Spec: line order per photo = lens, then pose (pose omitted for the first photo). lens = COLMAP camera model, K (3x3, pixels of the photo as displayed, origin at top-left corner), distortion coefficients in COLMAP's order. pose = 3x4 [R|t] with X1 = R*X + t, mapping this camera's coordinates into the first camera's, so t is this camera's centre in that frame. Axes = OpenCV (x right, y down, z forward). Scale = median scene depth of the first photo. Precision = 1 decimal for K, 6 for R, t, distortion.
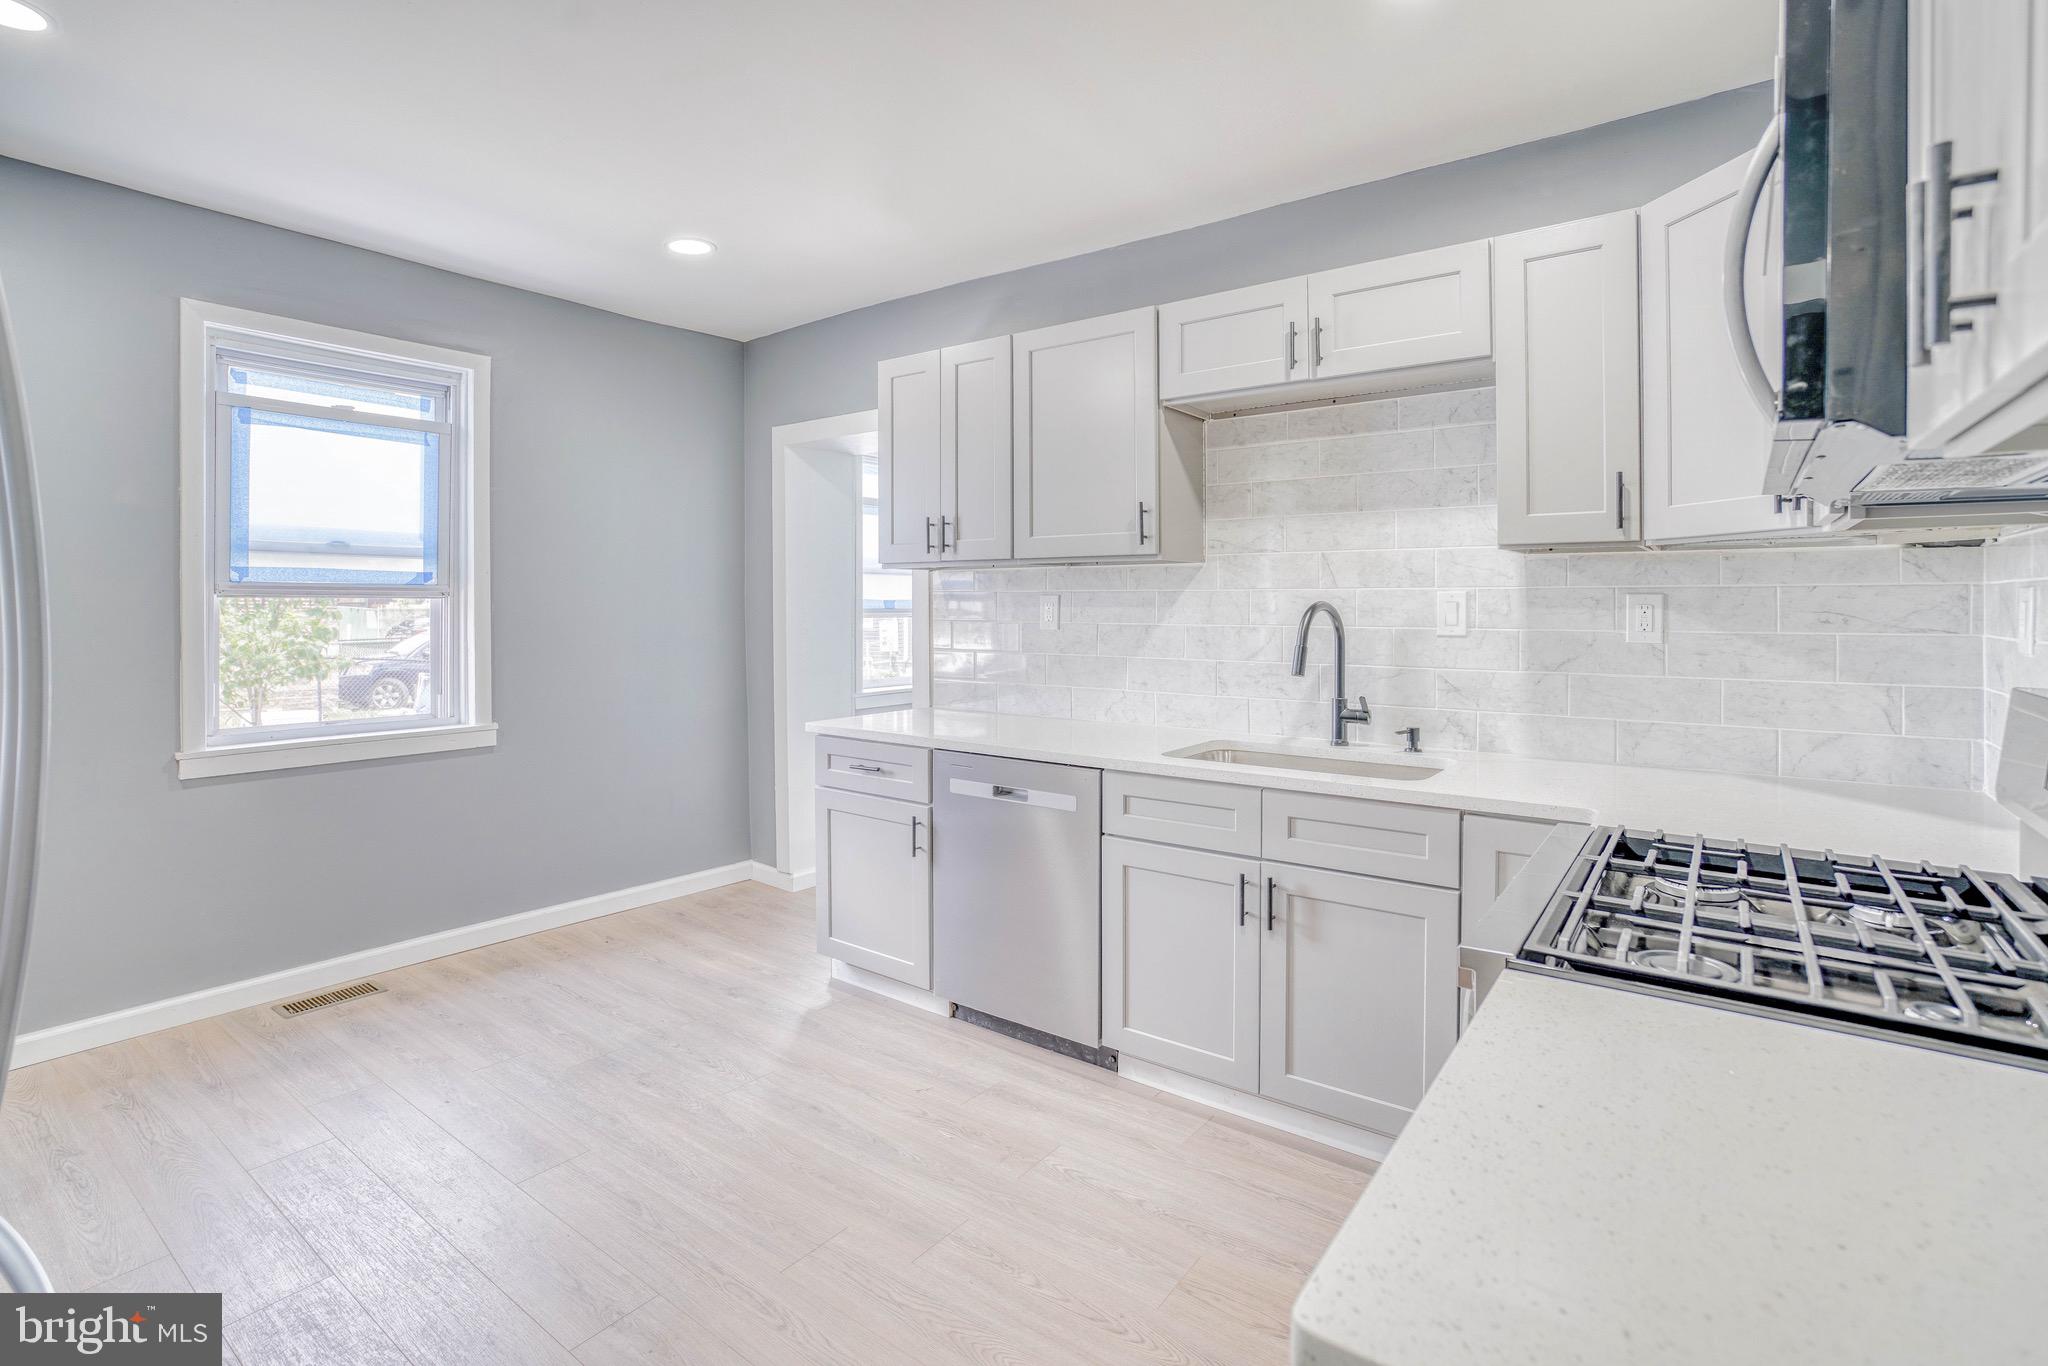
lens RADIAL K [[985.8, 0, 1029.2], [0, 985.8, 617.4], [0, 0, 1]] dist [-0.056029, 0.019219]
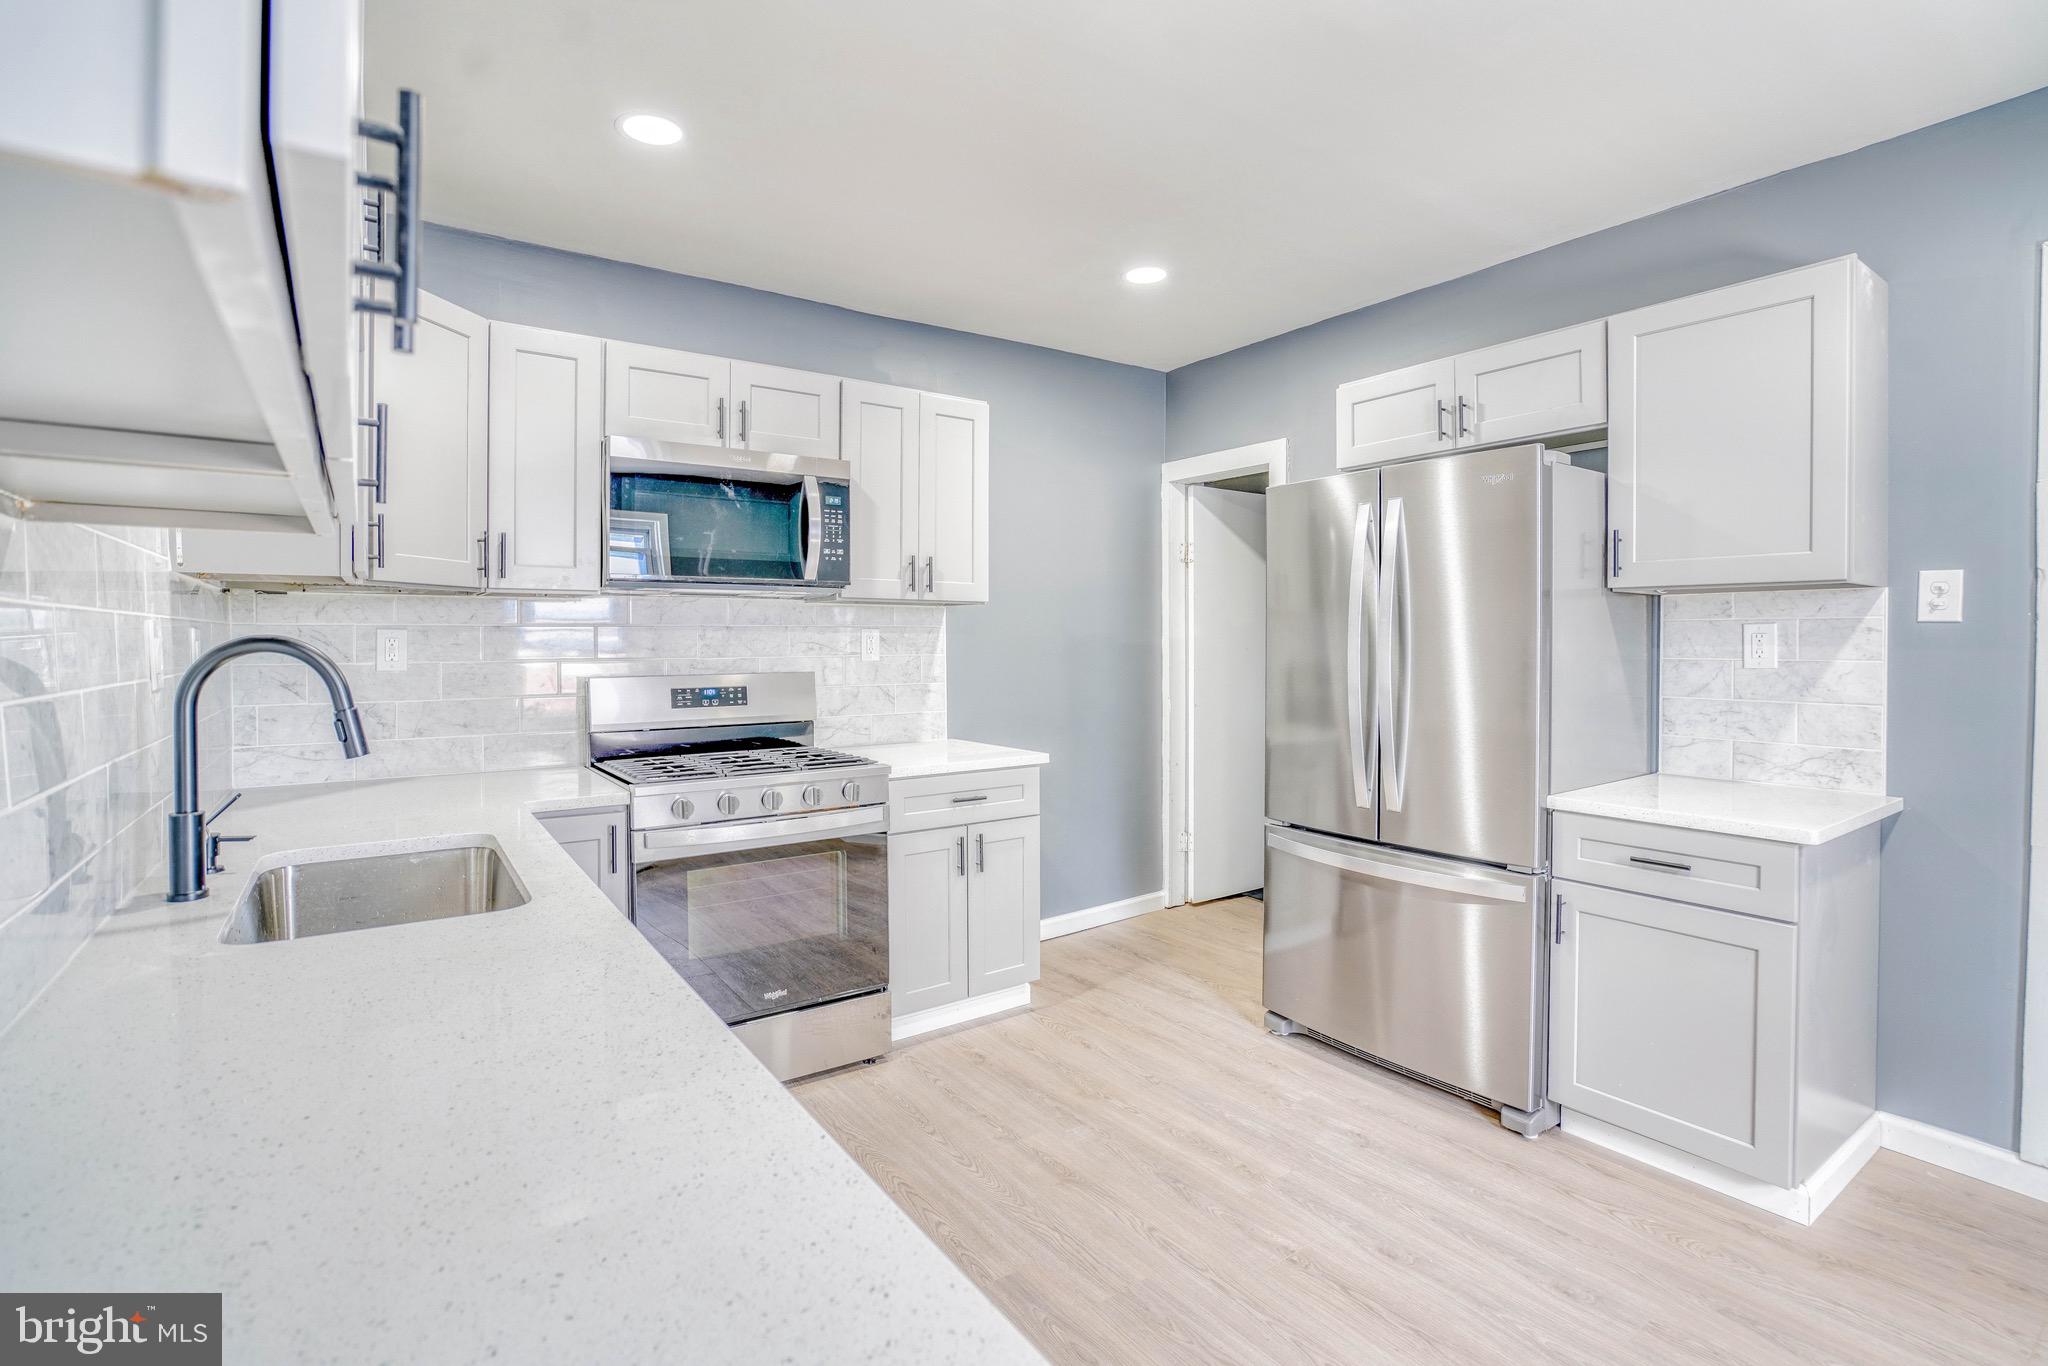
lens RADIAL K [[965.5, 0, 1022.9], [0, 965.5, 651.5], [0, 0, 1]] dist [-0.061499, 0.024994]
pose [[-0.946208, -0.002792, 0.323546, -0.307205], [0.007530, 0.999502, 0.030648, -0.021256], [-0.323470, 0.031436, -0.945716, 1.362382]]
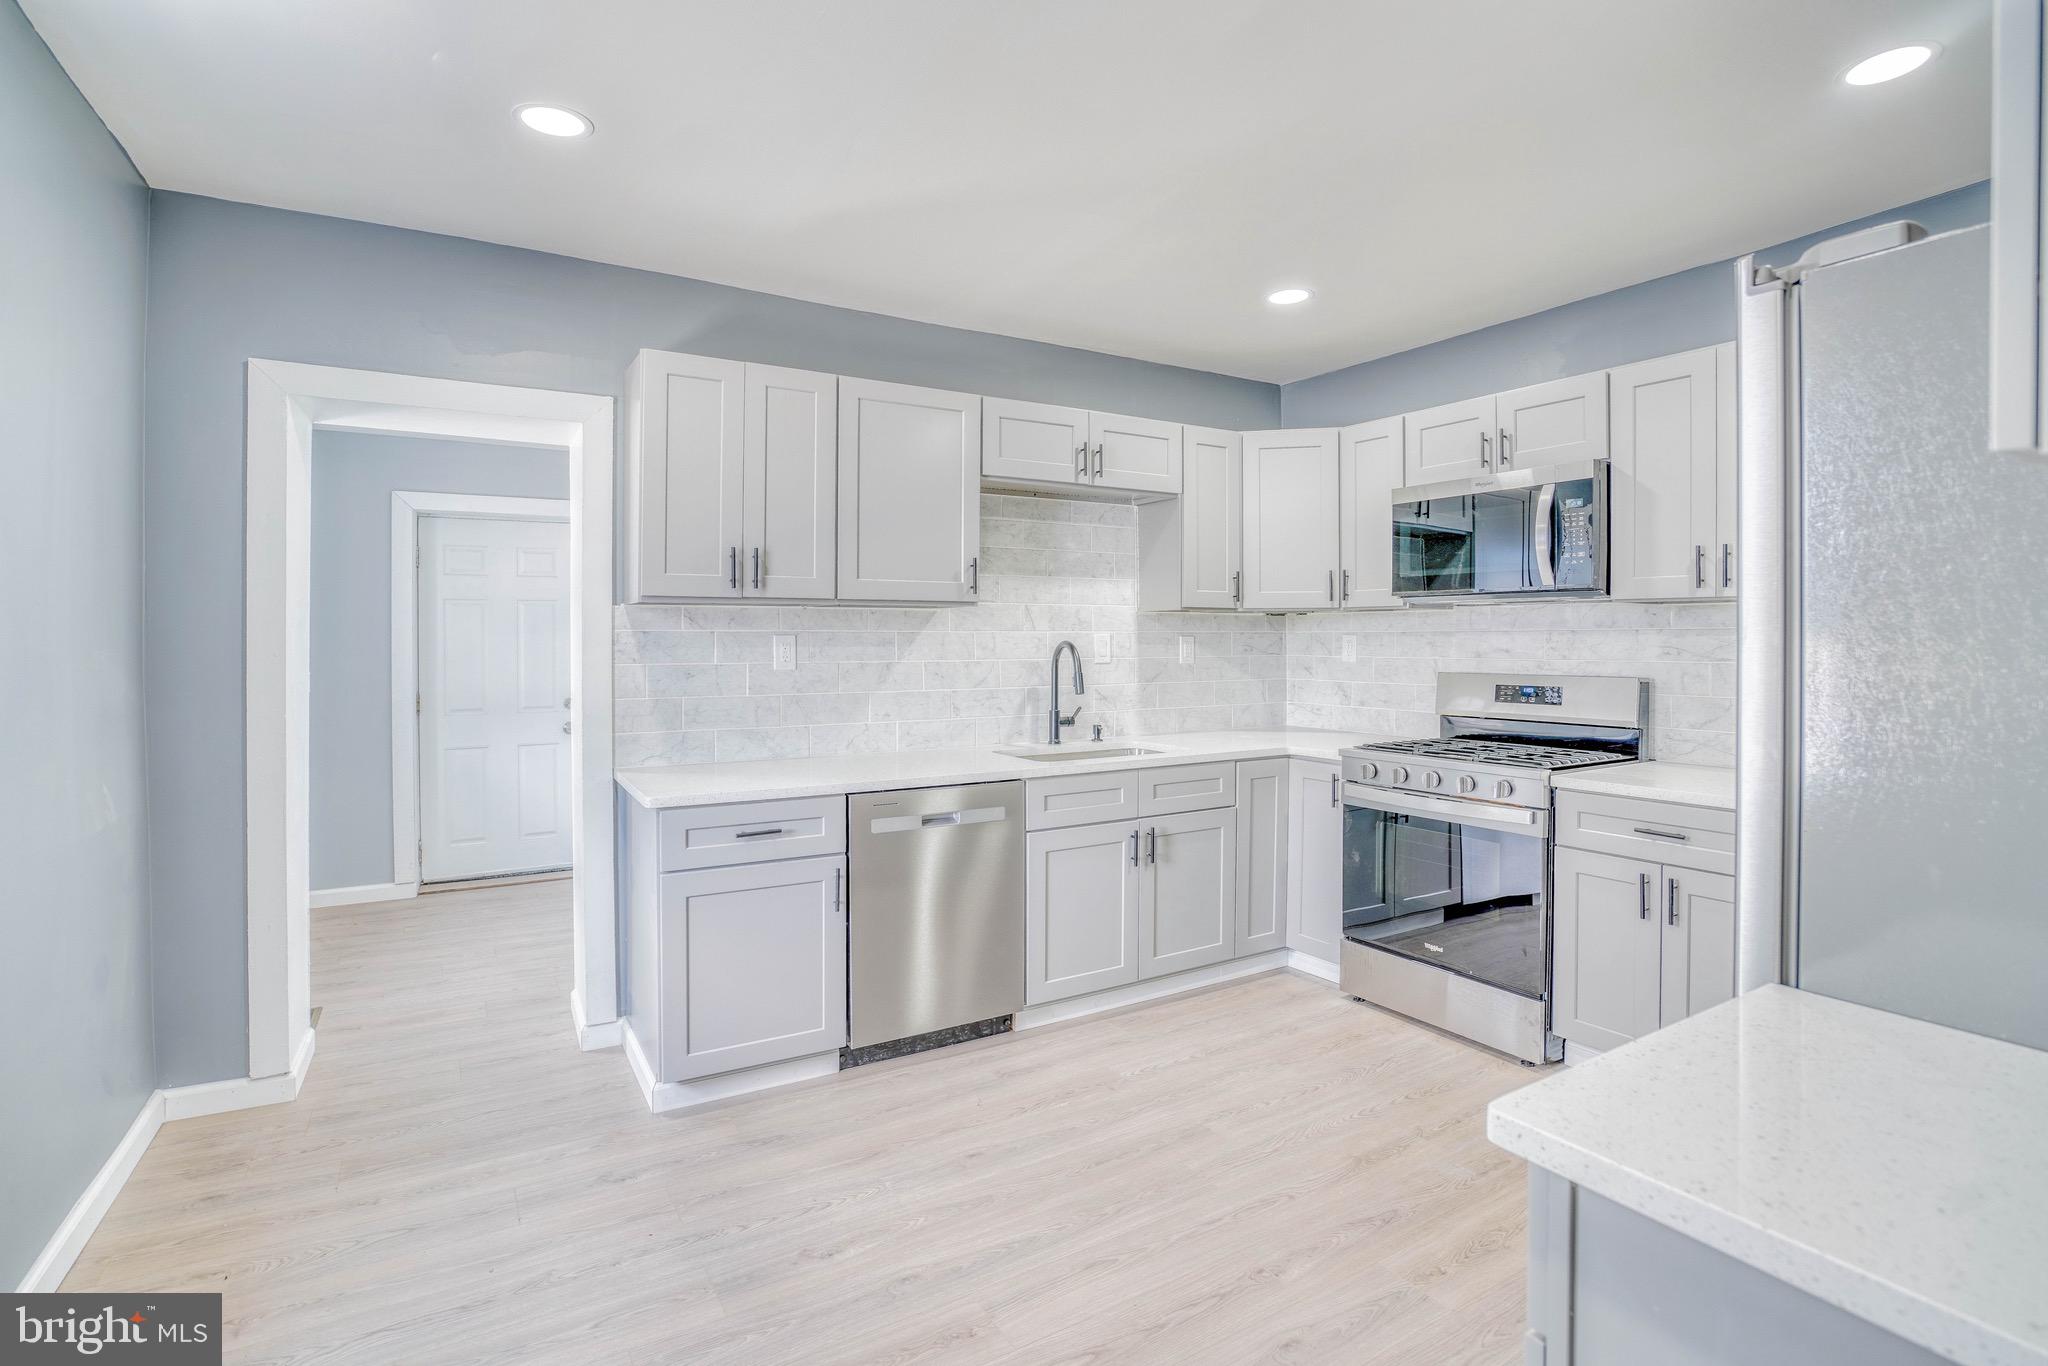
lens RADIAL K [[939.2, 0, 1044.3], [0, 939.2, 655.5], [0, 0, 1]] dist [-0.069746, 0.012884]
pose [[0.379302, -0.015461, 0.925144, -0.957016], [0.016555, 0.999814, 0.009922, -0.008816], [-0.925125, 0.011552, 0.379488, 0.521800]]
